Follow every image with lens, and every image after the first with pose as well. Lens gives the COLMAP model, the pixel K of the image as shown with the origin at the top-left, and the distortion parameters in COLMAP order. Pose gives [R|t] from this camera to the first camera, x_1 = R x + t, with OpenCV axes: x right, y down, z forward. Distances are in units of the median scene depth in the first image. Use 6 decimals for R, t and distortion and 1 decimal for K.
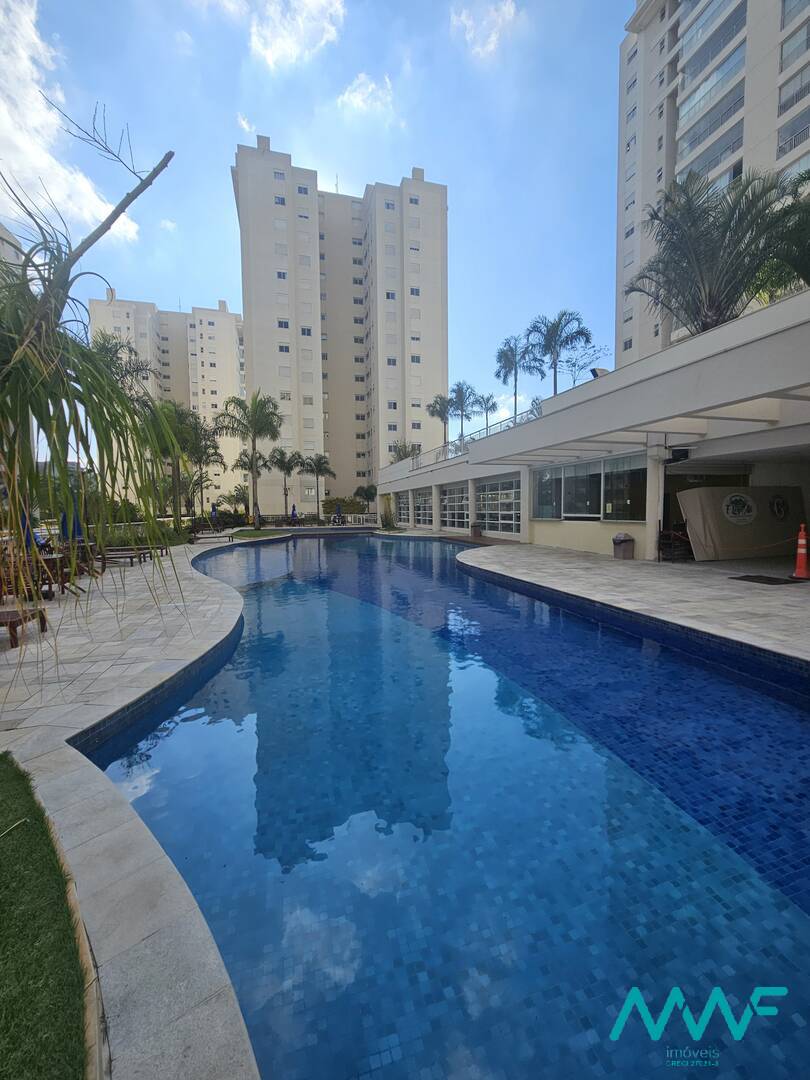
lens RADIAL K [[441.0, 0, 407.5], [0, 441.0, 539.9], [0, 0, 1]] dist [-0.000901, 0.000355]
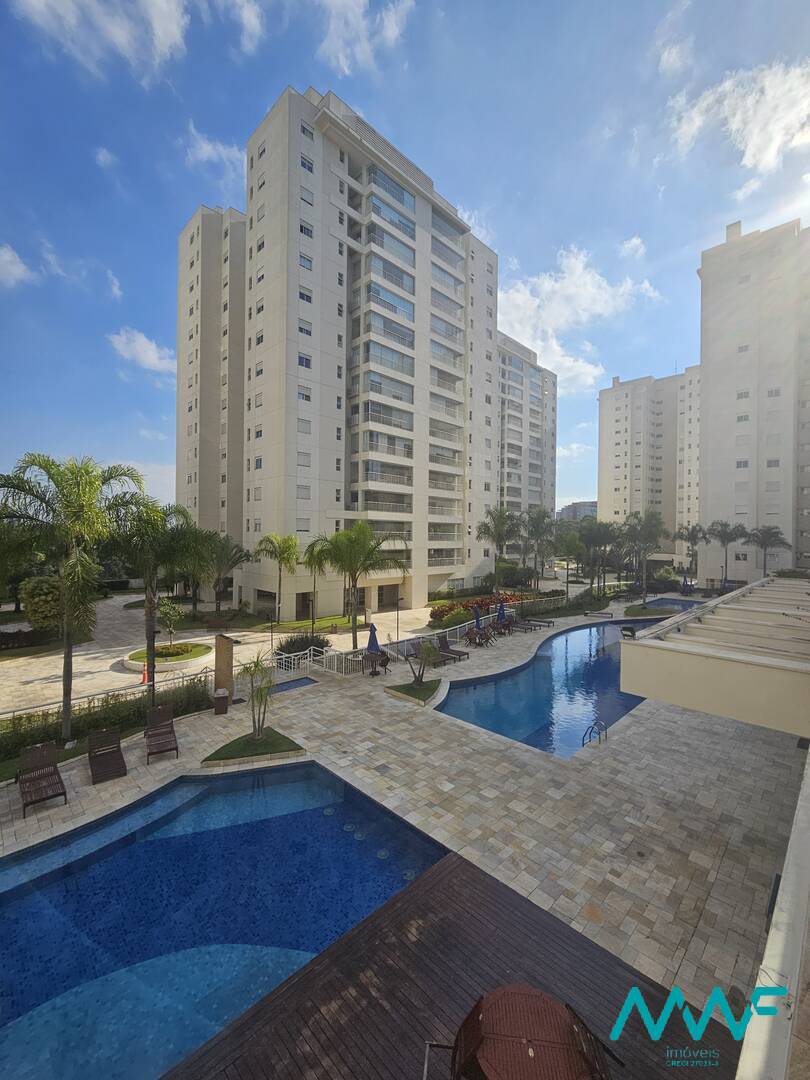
lens RADIAL K [[441.0, 0, 405.9], [0, 441.0, 541.3], [0, 0, 1]] dist [-0.000901, 0.000355]
pose [[0.484787, 0.023387, -0.874320, 0.265250], [-0.076075, 0.996981, -0.015514, -0.083937], [0.871318, 0.074034, 0.485103, -0.166304]]
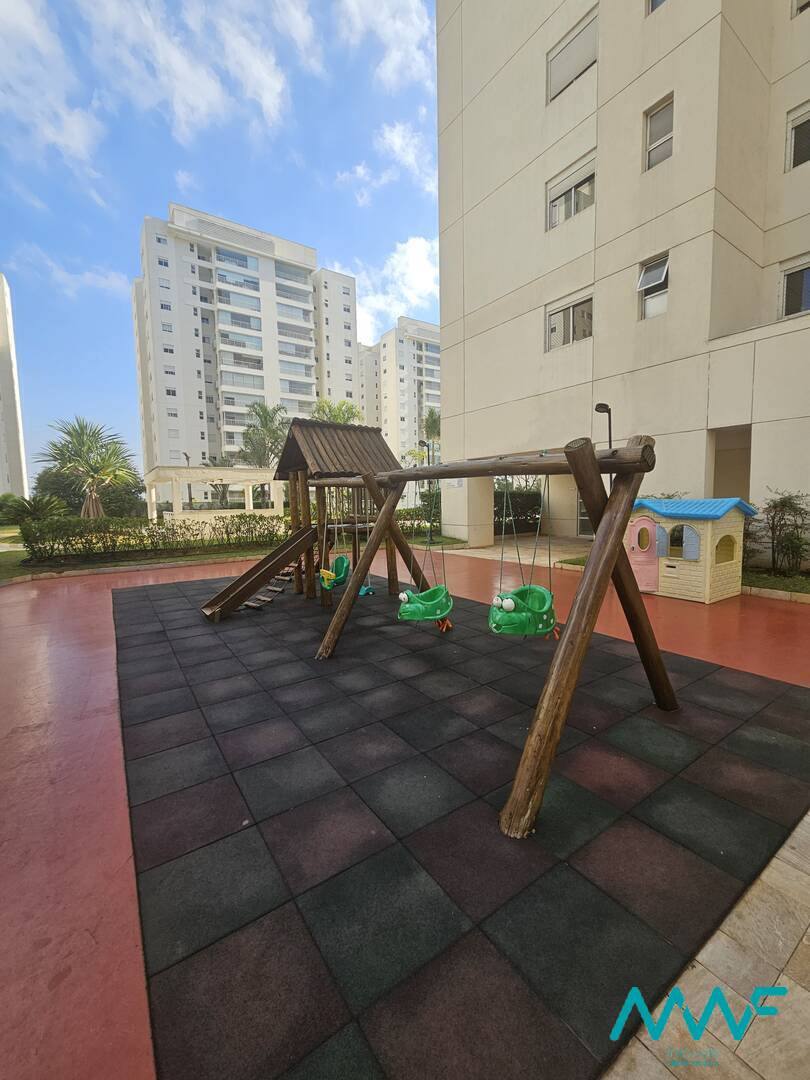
lens RADIAL K [[441.0, 0, 404.5], [0, 441.0, 541.4], [0, 0, 1]] dist [-0.000901, 0.000355]
pose [[0.319850, 0.086687, -0.943494, 0.918012], [-0.047177, 0.996028, 0.075520, -0.110301], [0.946293, 0.020356, 0.322669, 0.274233]]
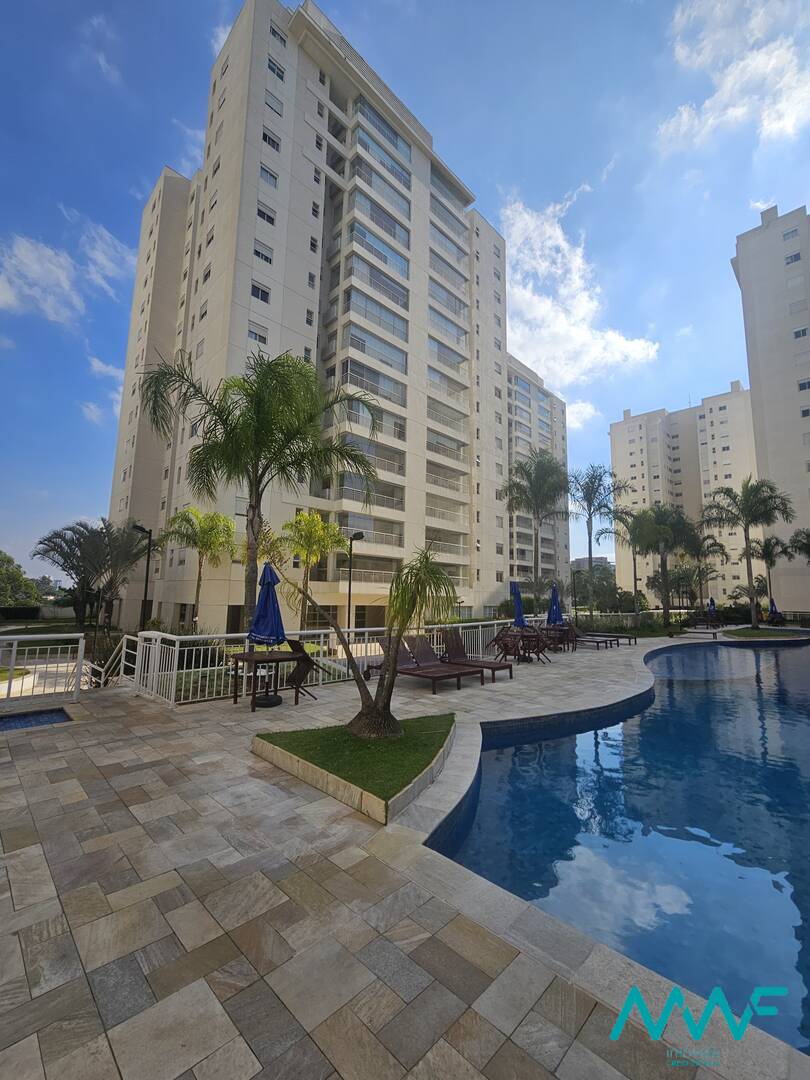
lens RADIAL K [[441.0, 0, 405.9], [0, 441.0, 542.2], [0, 0, 1]] dist [-0.000901, 0.000355]
pose [[0.486120, -0.089080, -0.869340, 0.055018], [-0.084844, 0.985281, -0.148404, -0.001955], [0.869764, 0.145900, 0.471407, -0.022972]]
